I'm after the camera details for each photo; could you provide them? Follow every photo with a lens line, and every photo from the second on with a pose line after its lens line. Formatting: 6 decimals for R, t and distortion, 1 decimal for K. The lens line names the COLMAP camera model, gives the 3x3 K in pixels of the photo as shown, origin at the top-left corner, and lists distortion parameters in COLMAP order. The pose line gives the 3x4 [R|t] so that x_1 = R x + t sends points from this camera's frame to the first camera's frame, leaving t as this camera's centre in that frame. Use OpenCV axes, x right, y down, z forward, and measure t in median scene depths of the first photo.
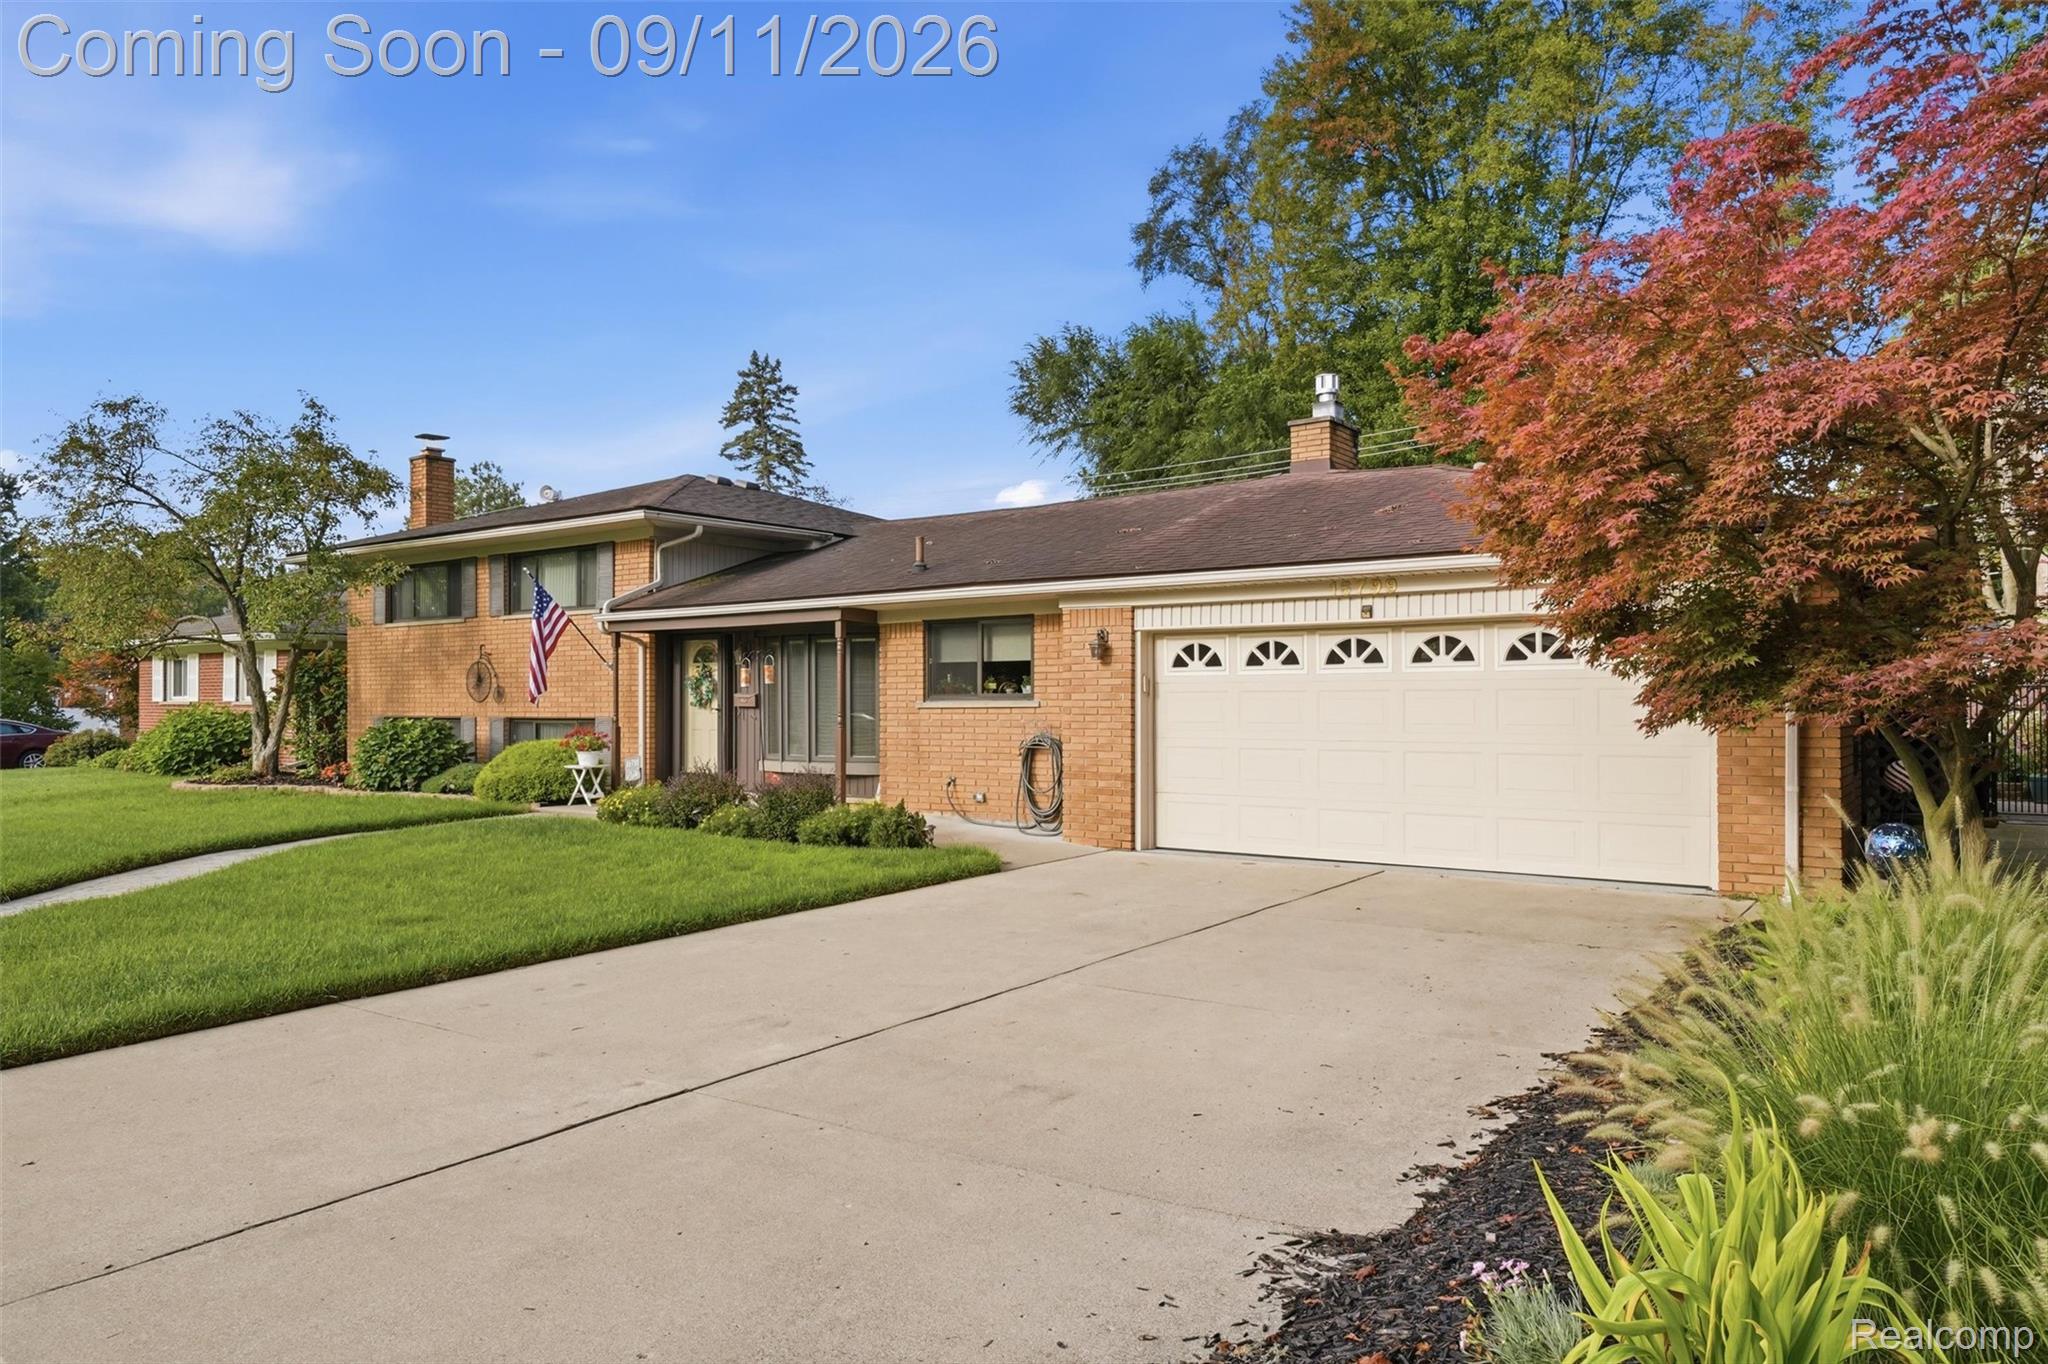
lens RADIAL K [[1385.3, 0, 1022.2], [0, 1385.3, 676.8], [0, 0, 1]] dist [0.003602, 0.001047]
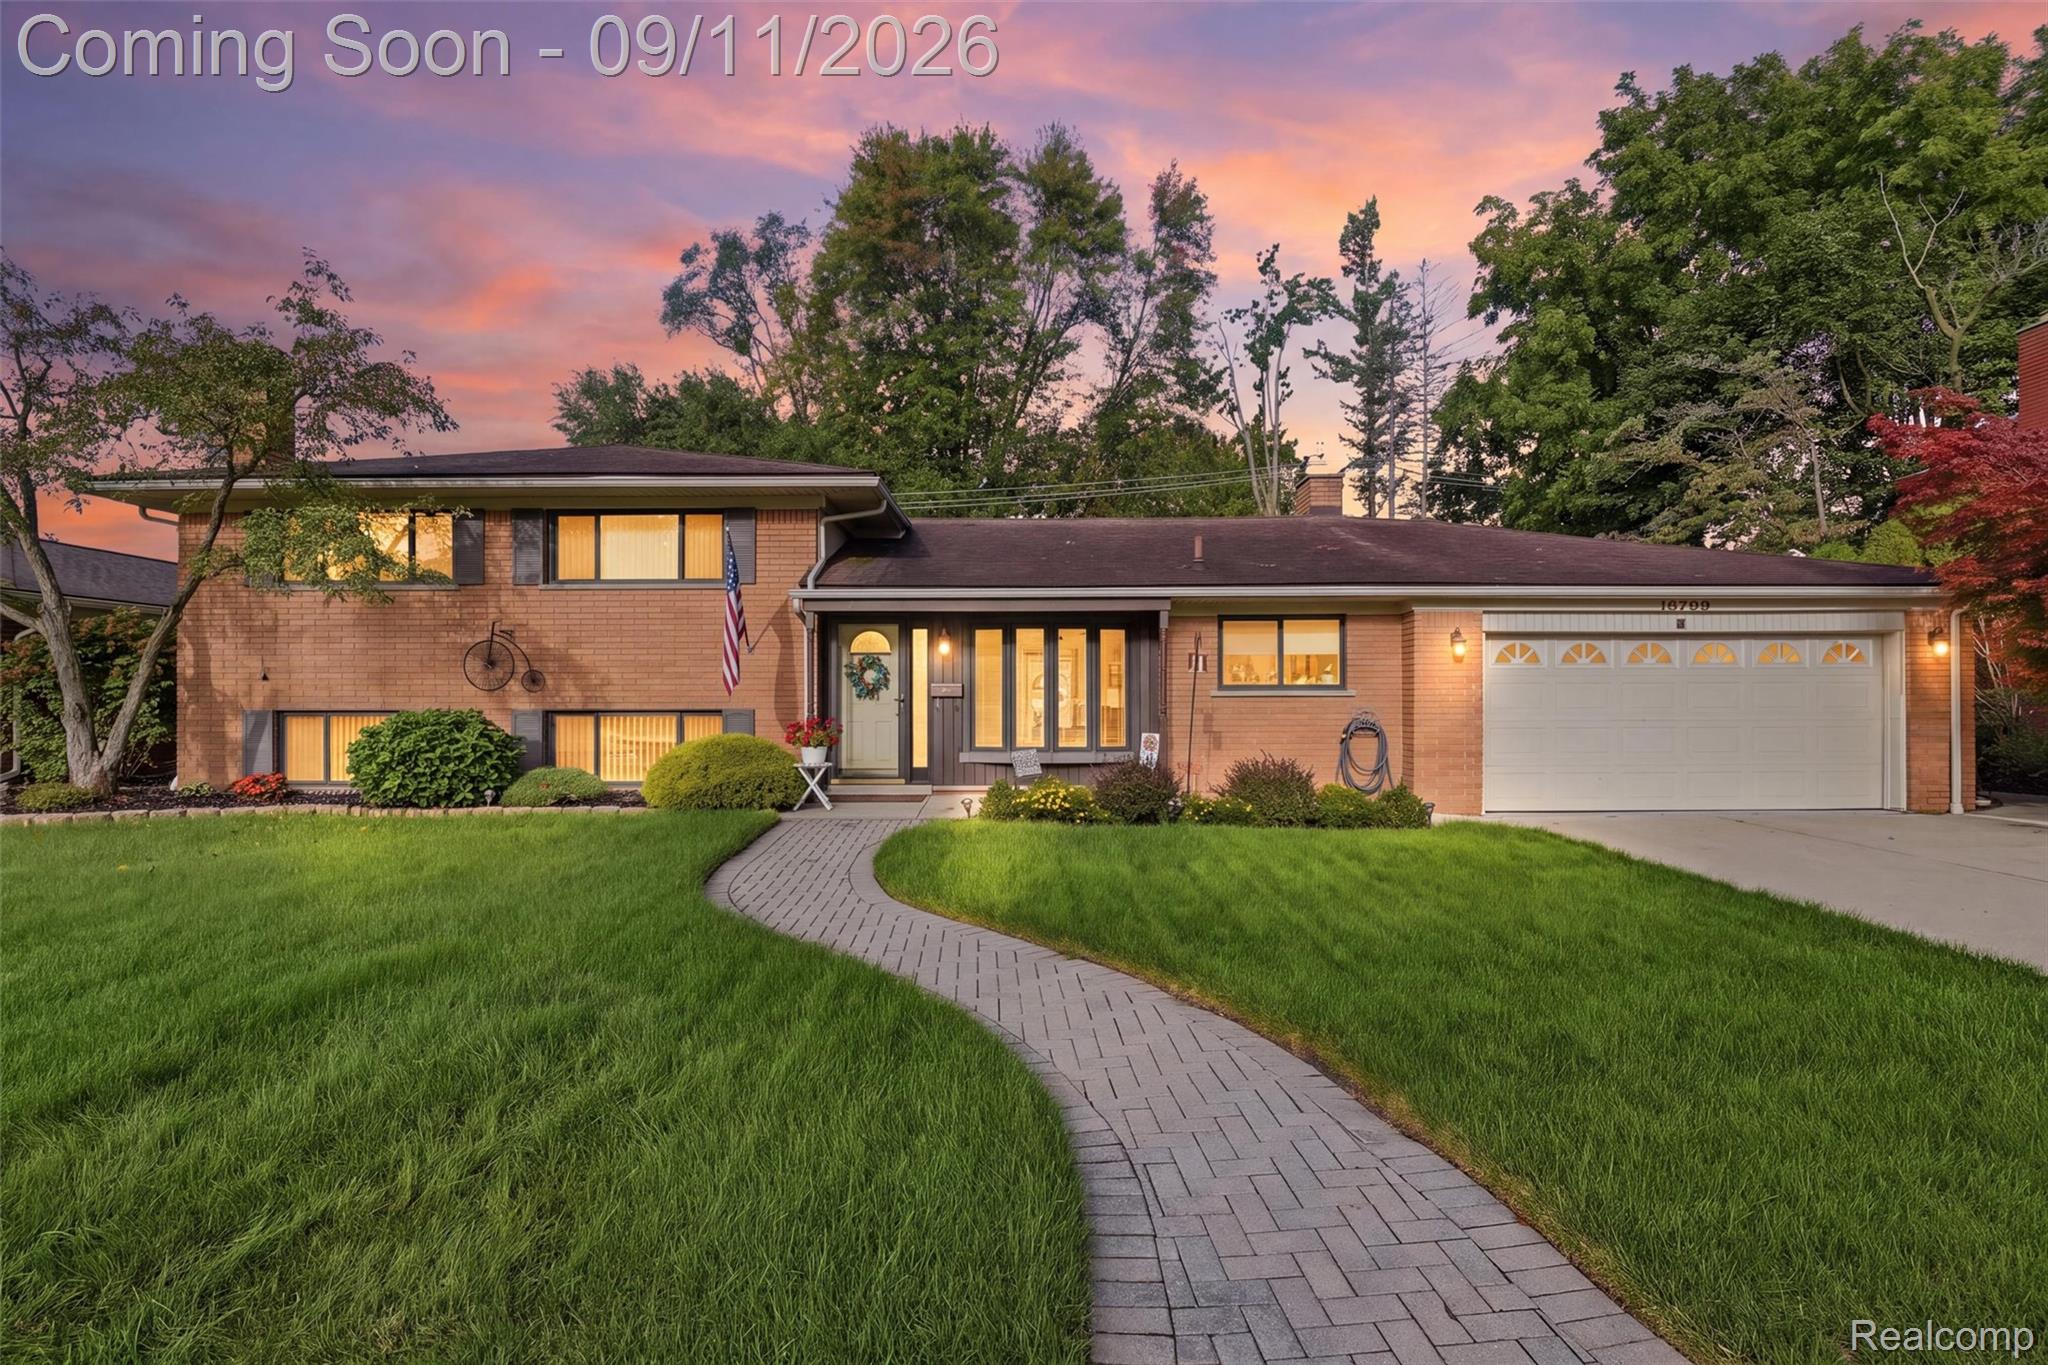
lens RADIAL K [[1037.6, 0, 1021.0], [0, 1037.6, 690.5], [0, 0, 1]] dist [-0.022451, -0.001116]
pose [[0.803111, 0.007308, 0.595785, -0.562759], [-0.012001, 0.999920, 0.003912, 0.013778], [-0.595709, -0.010291, 0.803135, 0.382614]]
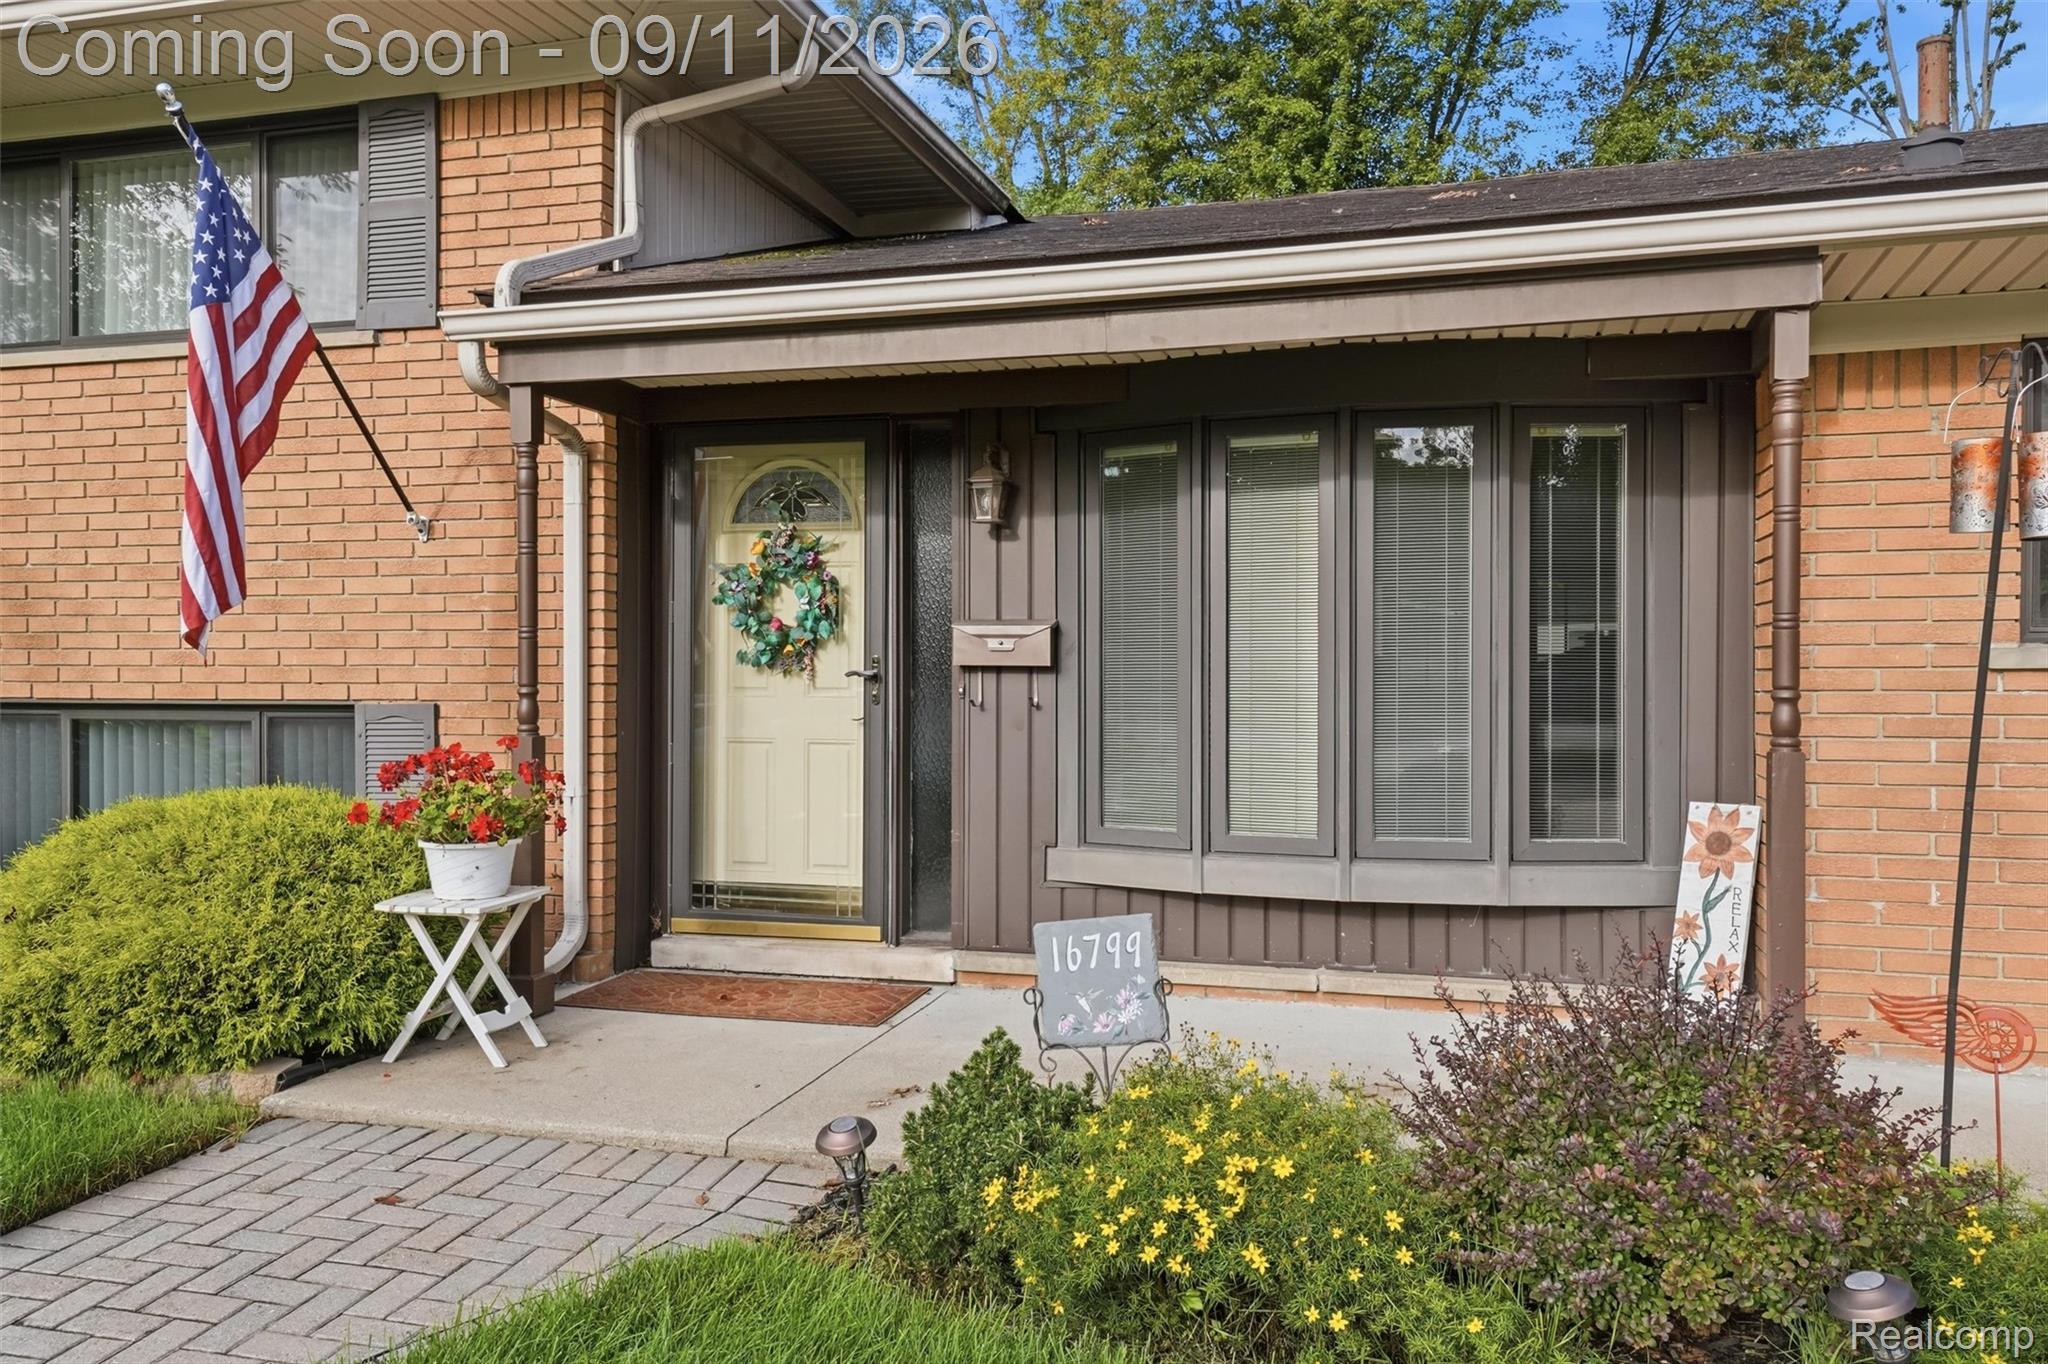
lens RADIAL K [[1557.3, 0, 1031.7], [0, 1557.3, 681.3], [0, 0, 1]] dist [-0.001383, -0.001560]
pose [[0.936967, 0.001806, 0.349413, -0.299223], [-0.009891, 0.999723, 0.021355, 0.017274], [-0.349277, -0.023465, 0.936725, 0.664061]]
